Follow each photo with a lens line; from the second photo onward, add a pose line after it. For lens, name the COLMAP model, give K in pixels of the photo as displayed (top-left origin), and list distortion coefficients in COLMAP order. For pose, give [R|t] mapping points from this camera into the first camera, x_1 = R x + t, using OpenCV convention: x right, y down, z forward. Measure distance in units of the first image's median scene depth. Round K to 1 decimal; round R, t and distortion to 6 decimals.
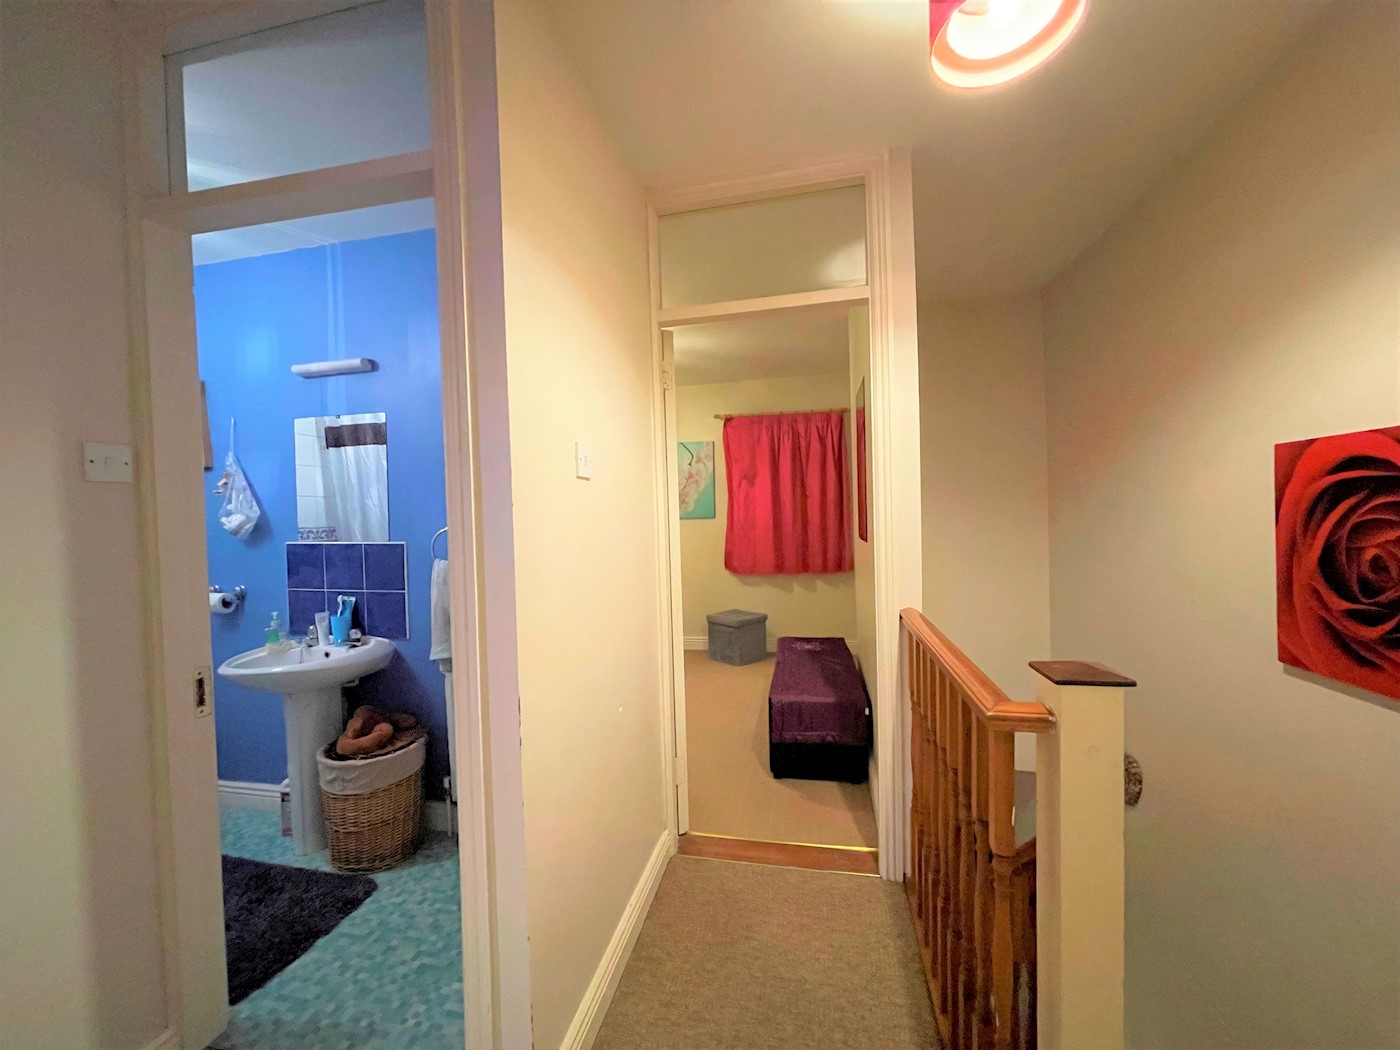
lens RADIAL K [[564.4, 0, 695.2], [0, 564.4, 527.7], [0, 0, 1]] dist [-0.002690, -0.000104]
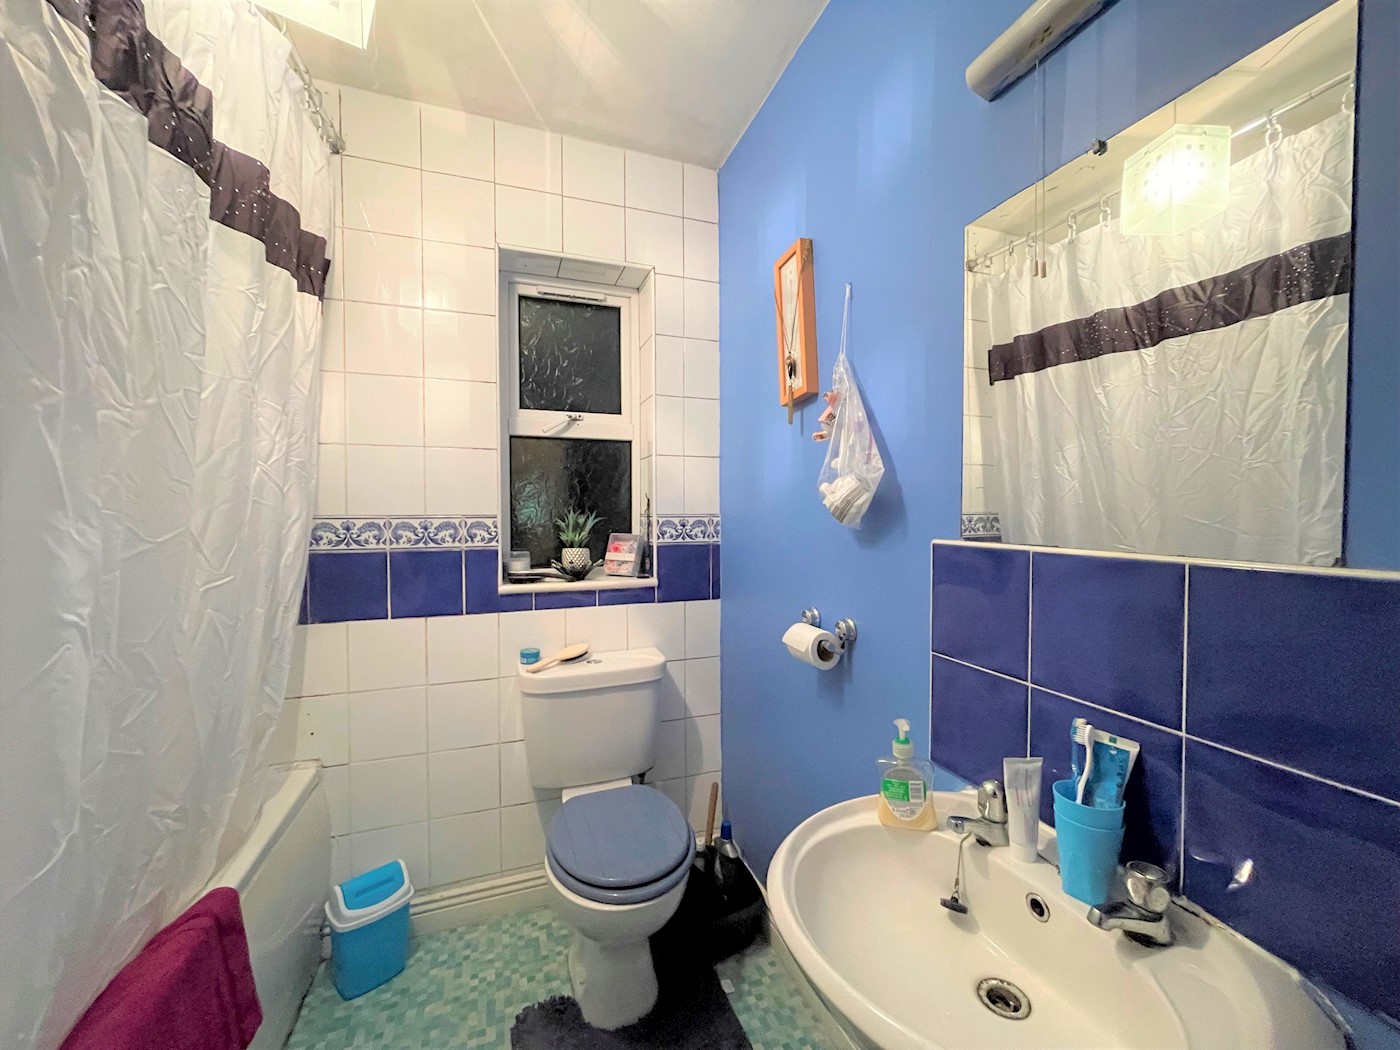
lens RADIAL K [[564.4, 0, 695.2], [0, 564.4, 527.7], [0, 0, 1]] dist [-0.002690, -0.000104]
pose [[0.535641, 0.040022, -0.843497, -0.488183], [-0.030683, 0.999139, 0.027922, 0.010922], [0.843888, 0.010925, 0.536408, 0.653729]]
